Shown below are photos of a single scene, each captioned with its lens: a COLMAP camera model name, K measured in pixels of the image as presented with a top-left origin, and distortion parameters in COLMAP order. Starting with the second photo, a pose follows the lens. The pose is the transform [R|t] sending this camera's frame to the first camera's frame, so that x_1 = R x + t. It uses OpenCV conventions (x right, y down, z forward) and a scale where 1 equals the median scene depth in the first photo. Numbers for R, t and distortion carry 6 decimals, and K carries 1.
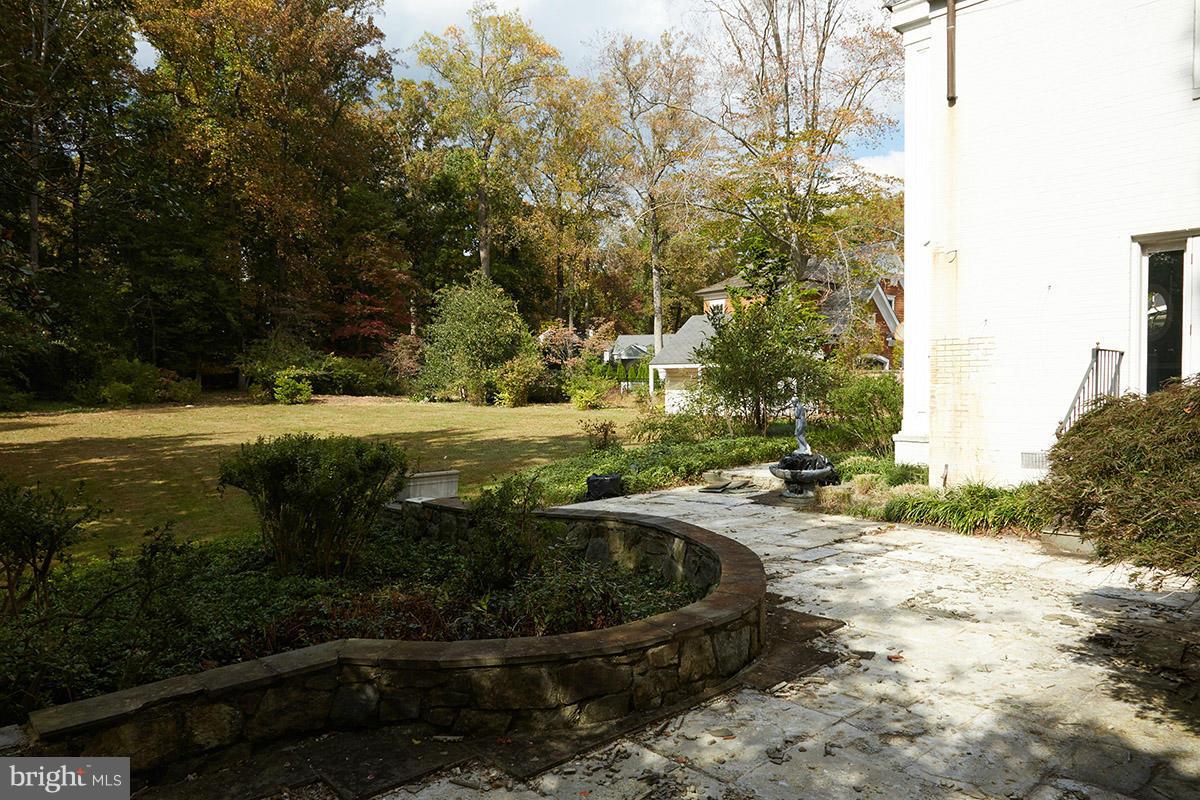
lens RADIAL K [[819.9, 0, 597.8], [0, 819.9, 403.8], [0, 0, 1]] dist [-0.002454, 0.003161]
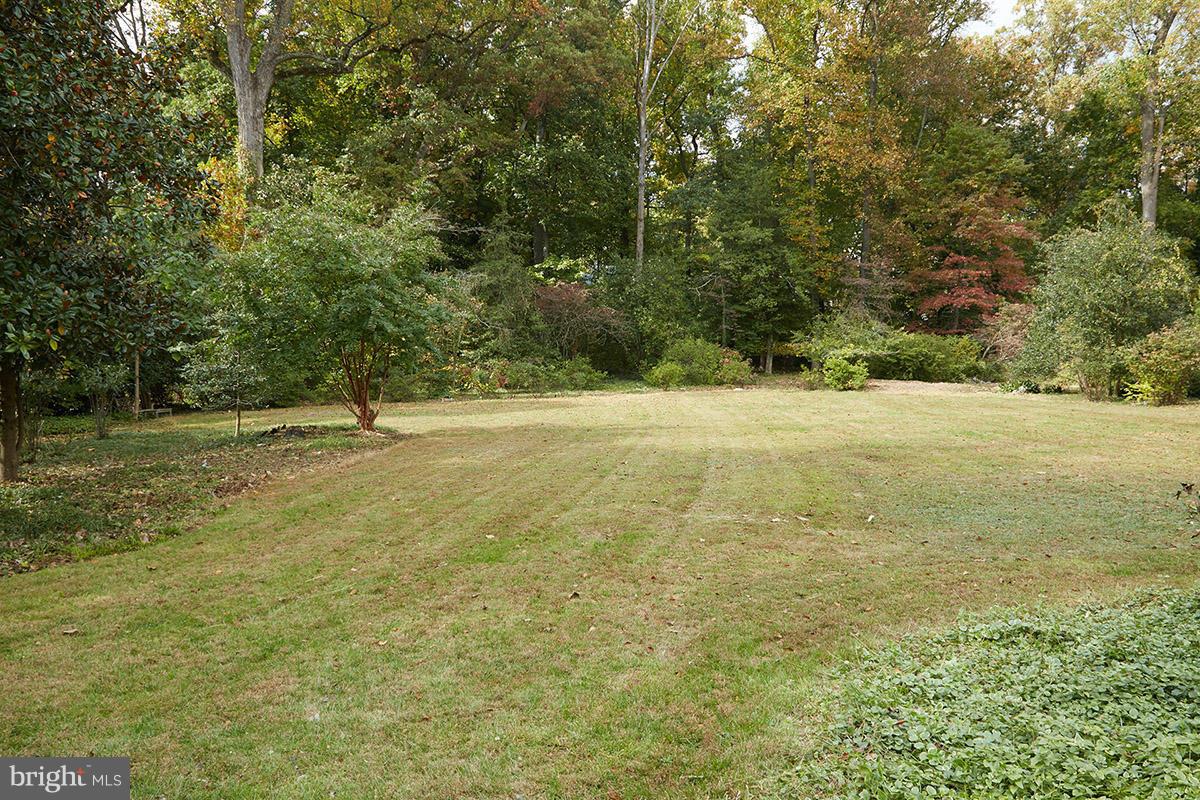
lens RADIAL K [[819.9, 0, 596.9], [0, 819.9, 404.0], [0, 0, 1]] dist [-0.002454, 0.003161]
pose [[0.731256, 0.039882, -0.680936, 0.008468], [-0.025701, 0.999191, 0.030922, -0.004348], [0.681619, -0.005111, 0.731690, 0.193788]]
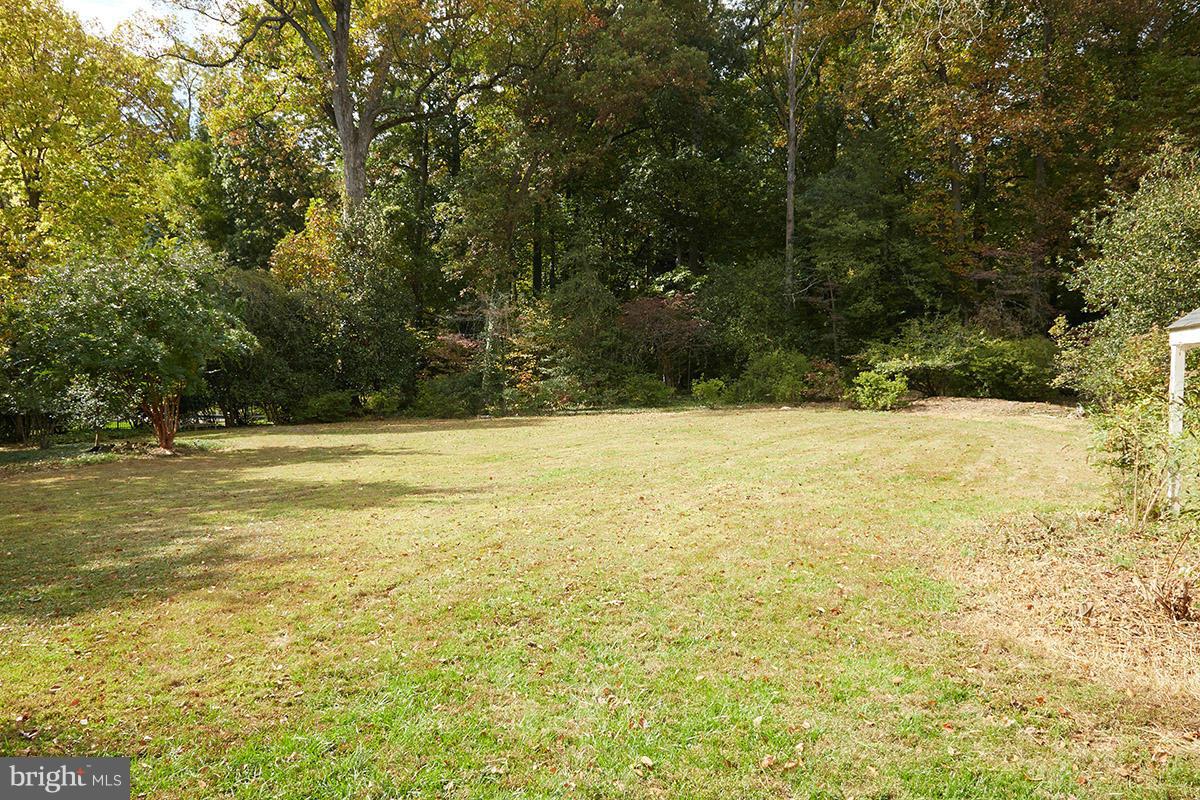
lens RADIAL K [[819.9, 0, 597.3], [0, 819.9, 397.0], [0, 0, 1]] dist [-0.002454, 0.003161]
pose [[0.375683, 0.025133, -0.926407, 0.156057], [-0.018565, 0.999636, 0.019591, -0.017450], [0.926562, 0.009839, 0.376013, 0.451783]]
